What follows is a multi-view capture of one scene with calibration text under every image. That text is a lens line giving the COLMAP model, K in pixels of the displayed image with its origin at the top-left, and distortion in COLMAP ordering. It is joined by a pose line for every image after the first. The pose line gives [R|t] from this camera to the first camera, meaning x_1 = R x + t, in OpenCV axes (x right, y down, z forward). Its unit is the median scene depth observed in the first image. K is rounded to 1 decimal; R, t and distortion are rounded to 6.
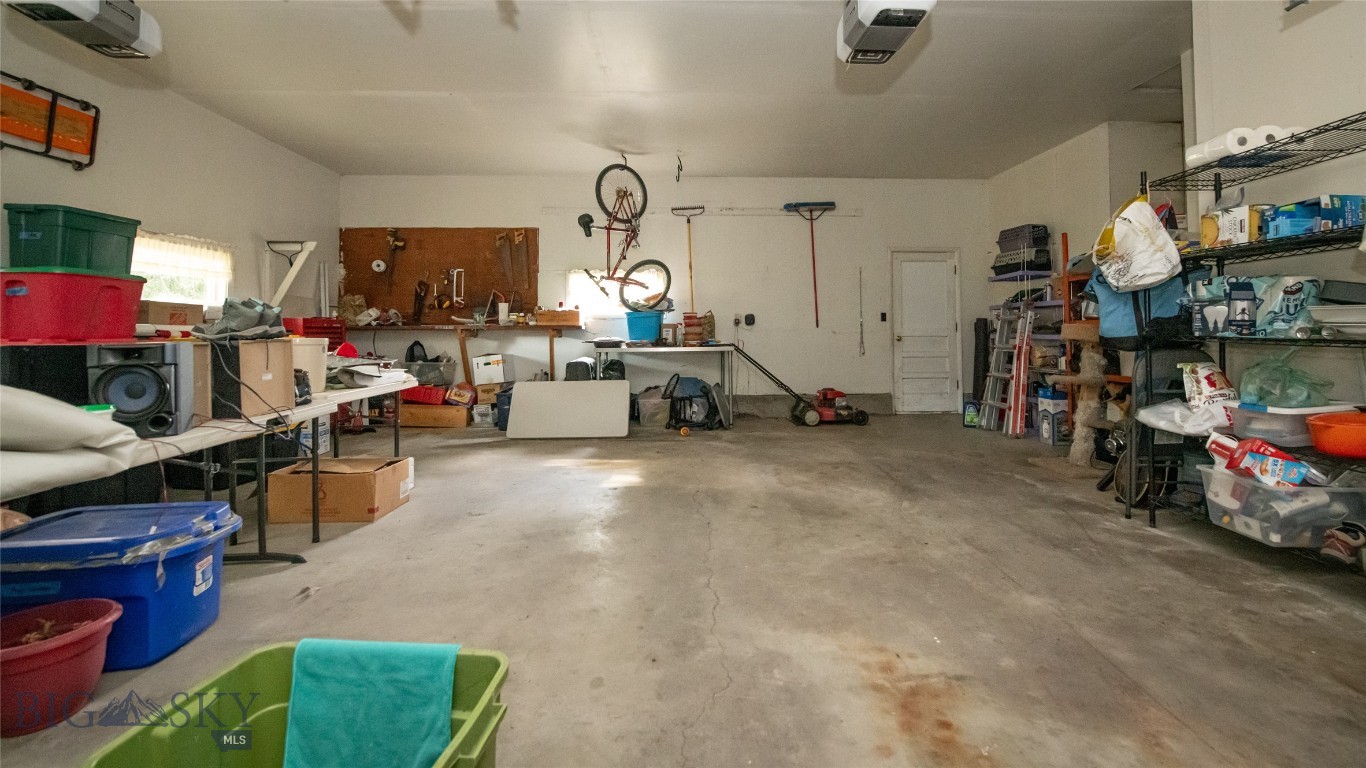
lens RADIAL K [[537.3, 0, 683.1], [0, 537.3, 355.0], [0, 0, 1]] dist [-0.022072, -0.000159]
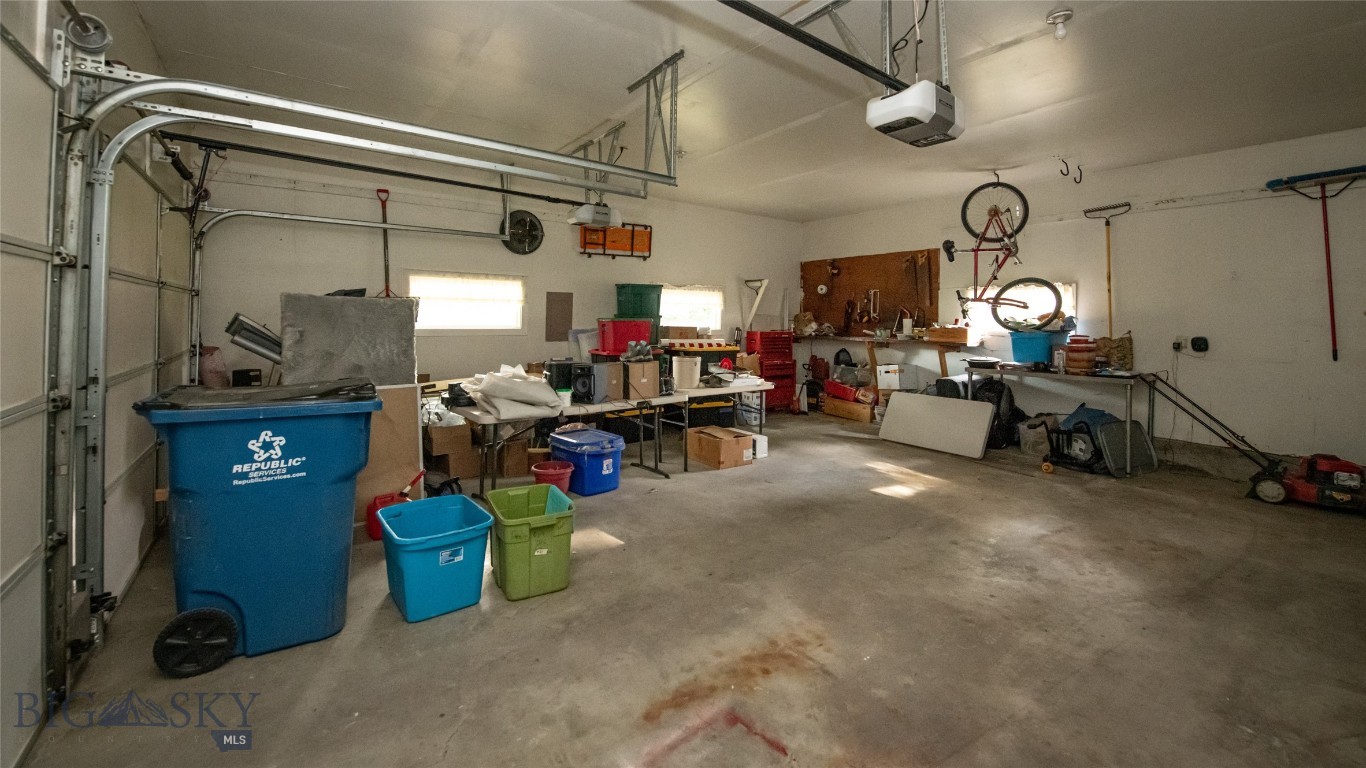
lens RADIAL K [[542.1, 0, 701.9], [0, 542.1, 382.8], [0, 0, 1]] dist [-0.018784, -0.000166]
pose [[0.569676, 0.106618, -0.814924, 0.373159], [-0.044402, 0.994094, 0.099020, -0.060090], [0.820669, -0.020225, 0.571046, 0.001135]]
